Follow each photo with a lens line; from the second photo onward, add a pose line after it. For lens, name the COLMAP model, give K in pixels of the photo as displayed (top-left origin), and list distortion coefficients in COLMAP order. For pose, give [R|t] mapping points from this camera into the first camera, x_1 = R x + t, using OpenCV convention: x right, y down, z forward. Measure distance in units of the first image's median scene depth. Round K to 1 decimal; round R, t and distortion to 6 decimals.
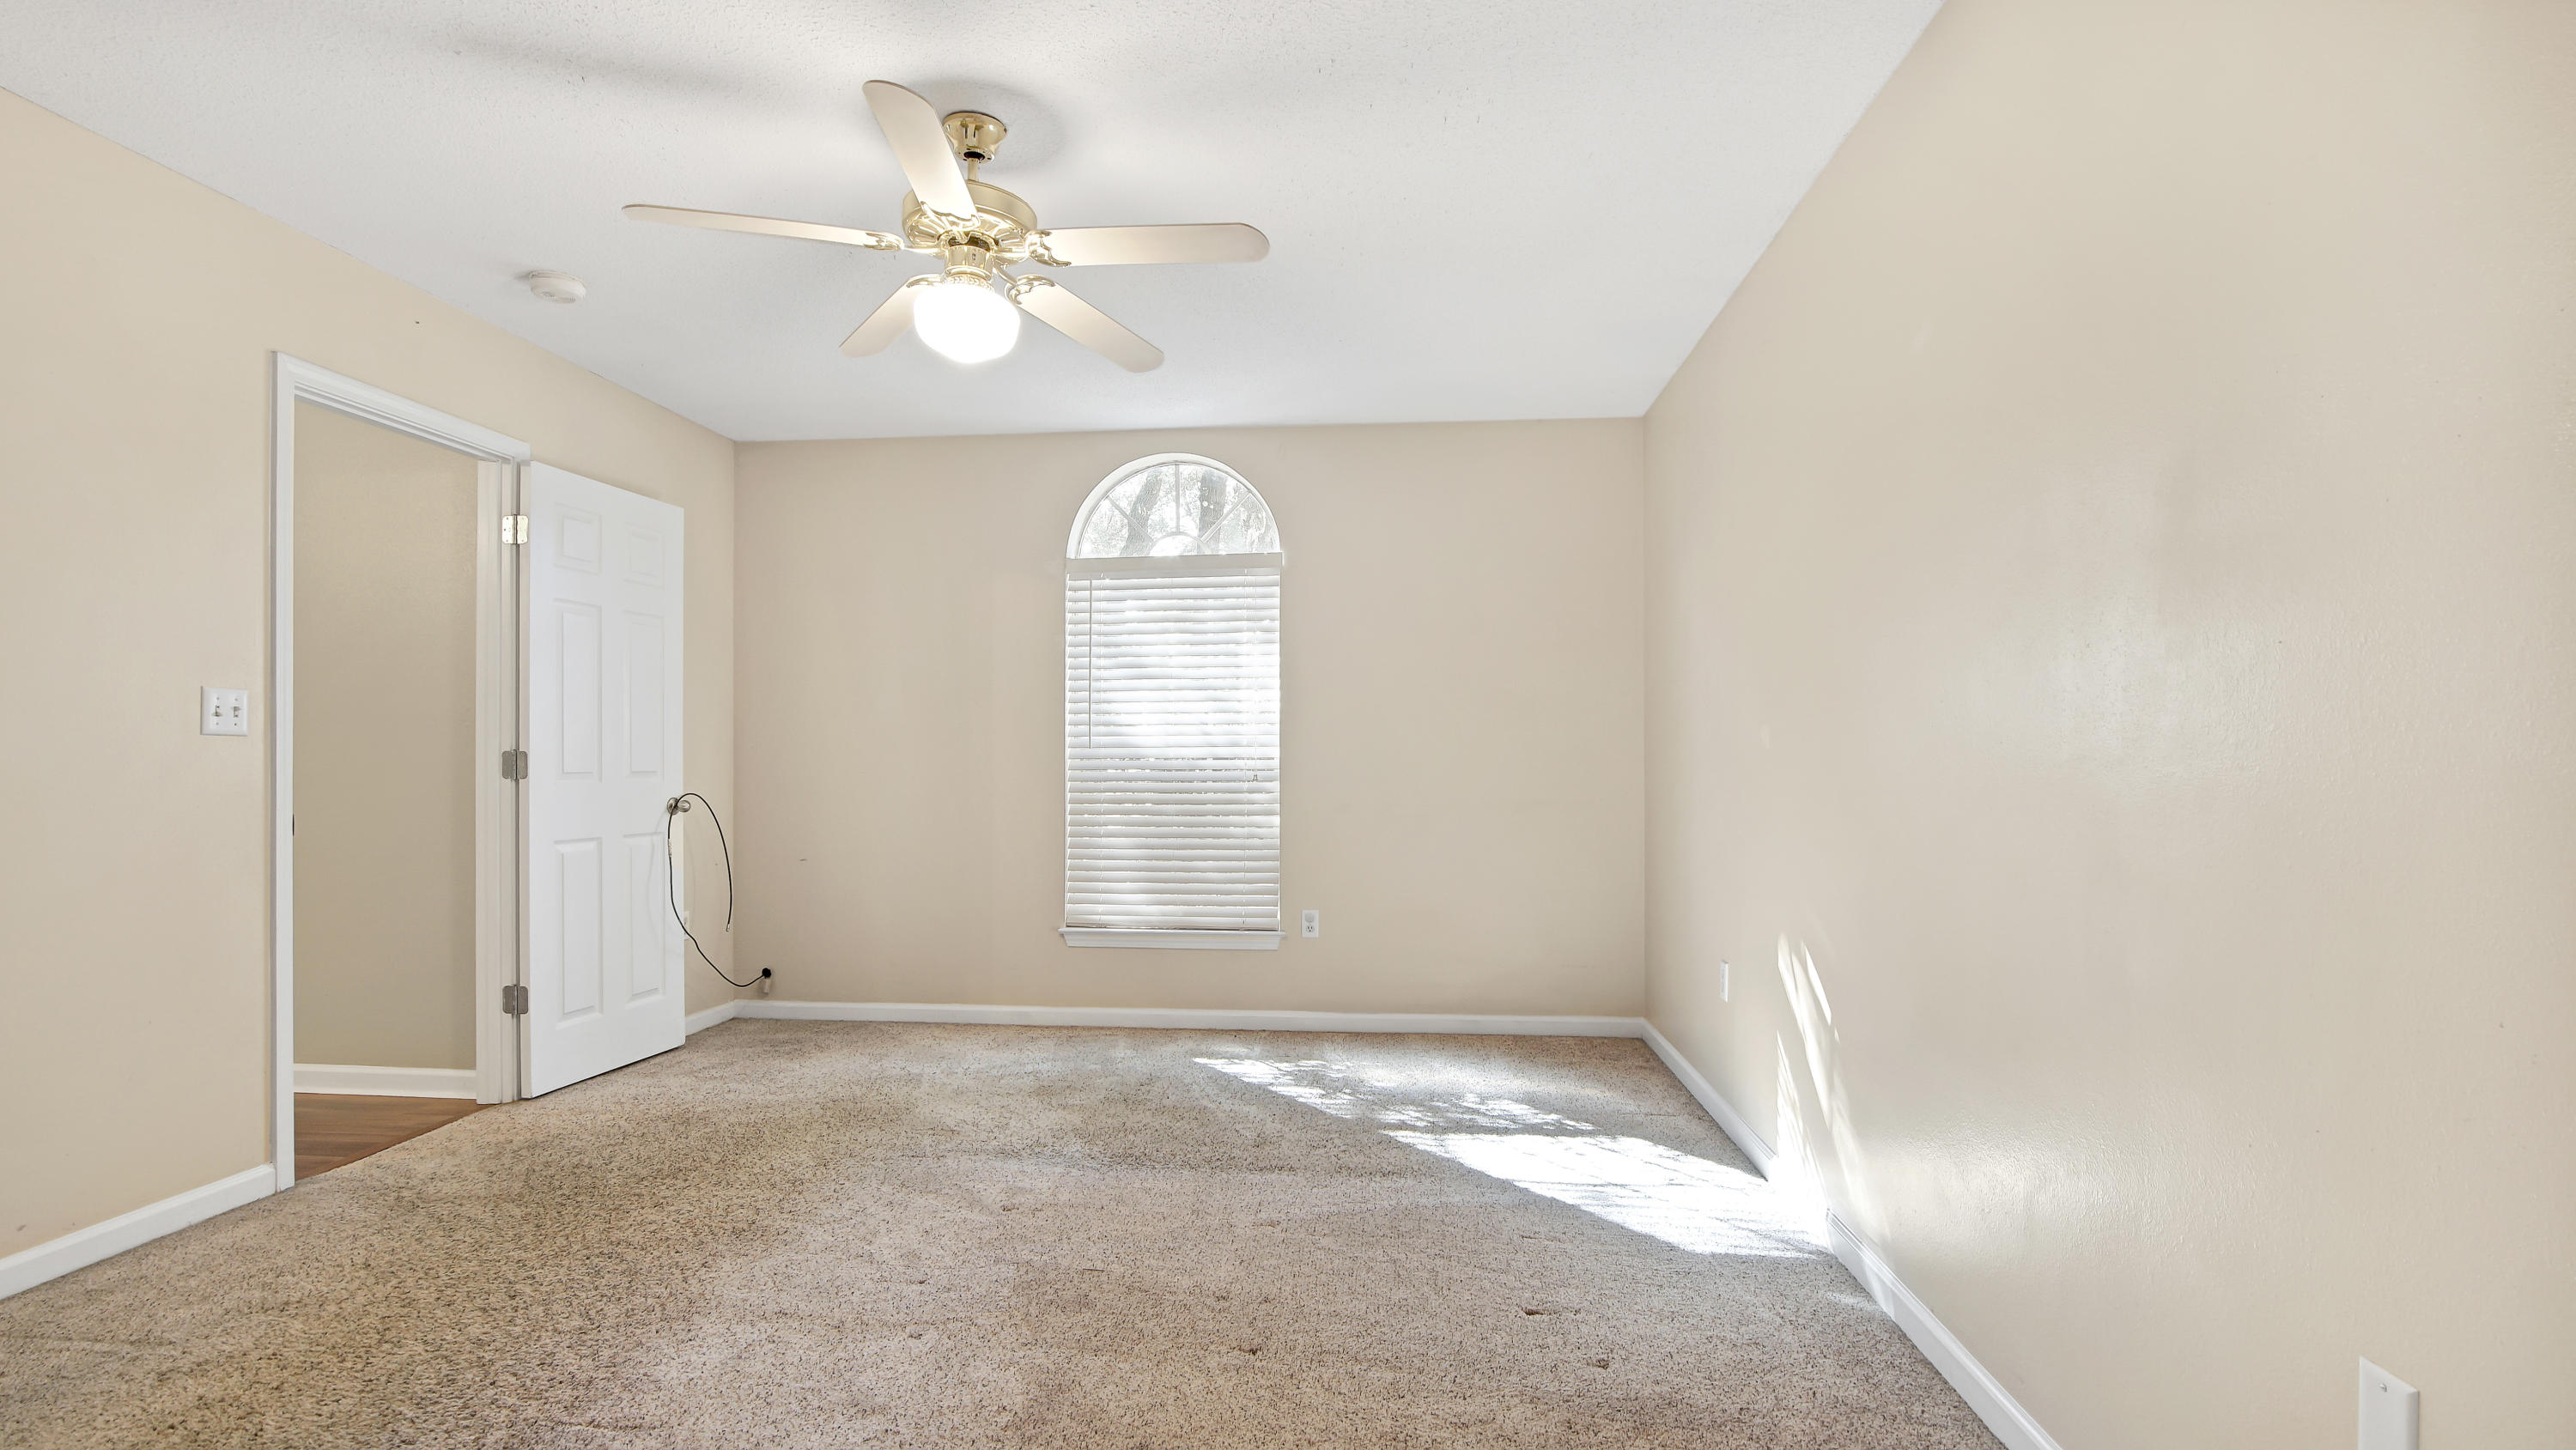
lens RADIAL K [[1190.3, 0, 1275.4], [0, 1190.3, 750.7], [0, 0, 1]] dist [-0.018882, 0.000074]
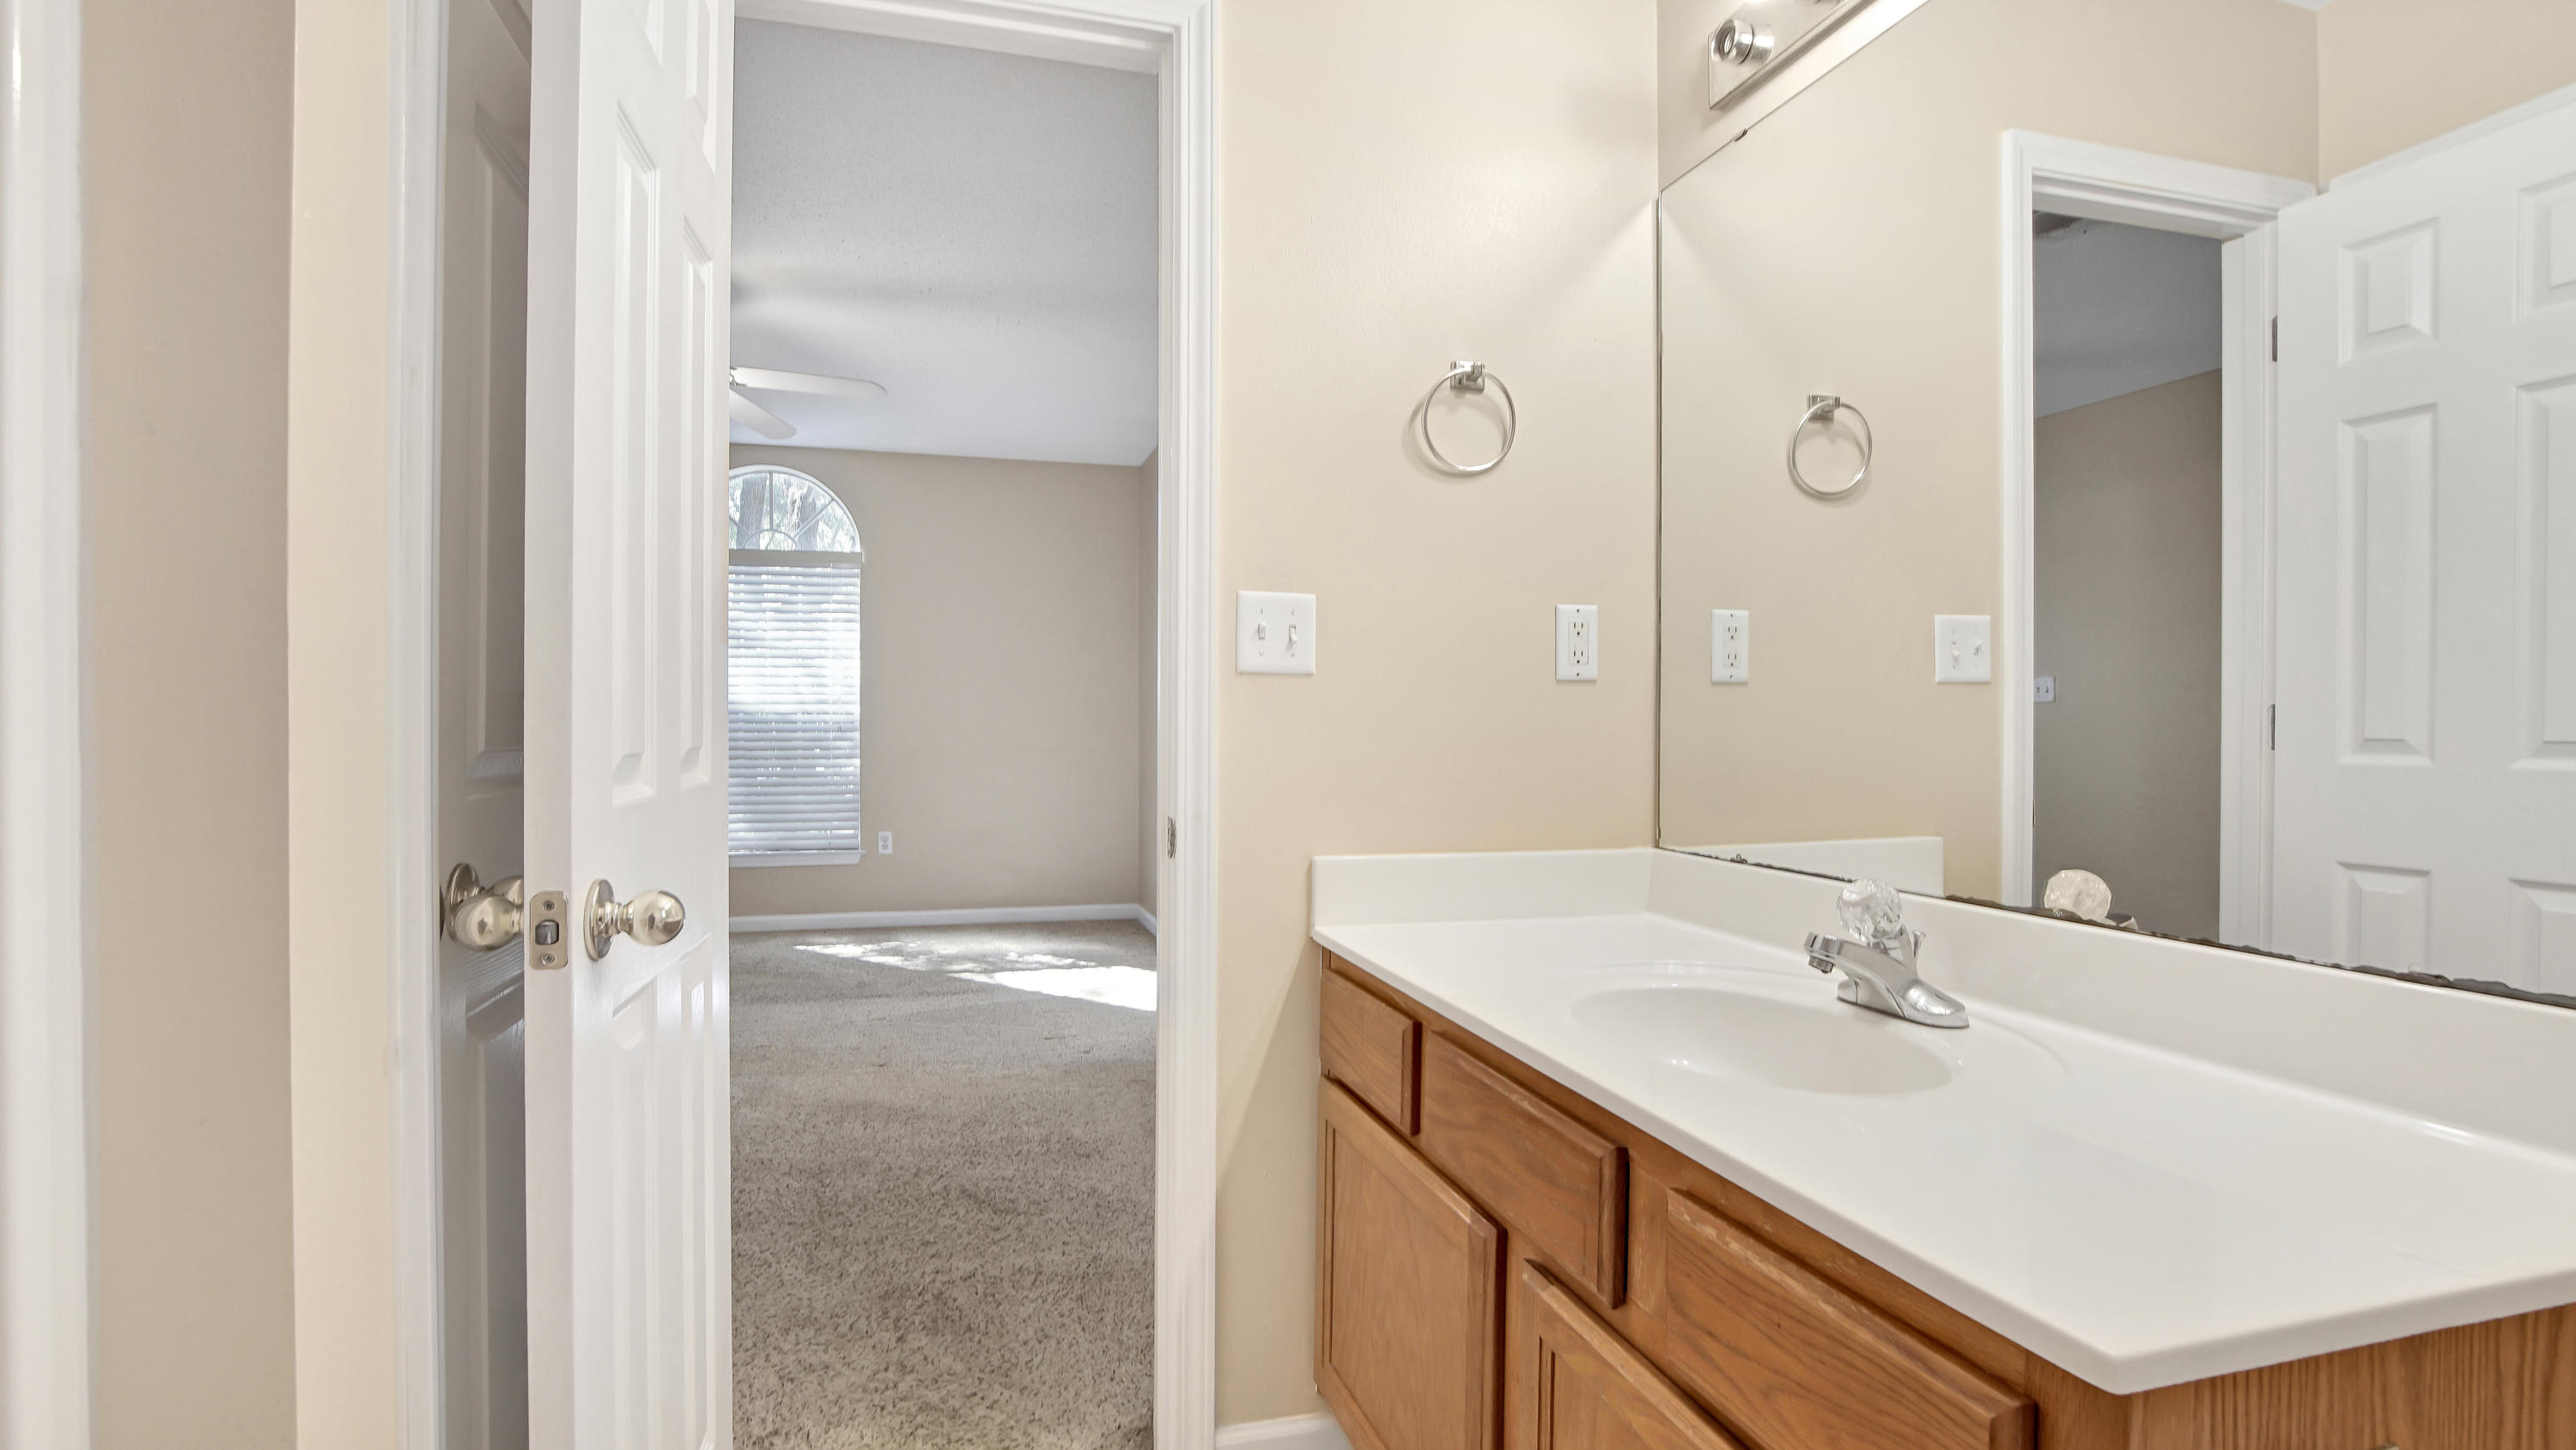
lens RADIAL K [[1190.3, 0, 1275.4], [0, 1190.3, 750.7], [0, 0, 1]] dist [-0.018882, 0.000074]
pose [[0.928539, -0.005613, 0.371193, -0.056645], [-0.007295, 0.999417, 0.033361, 0.000551], [-0.371164, -0.033685, 0.927956, -0.349085]]
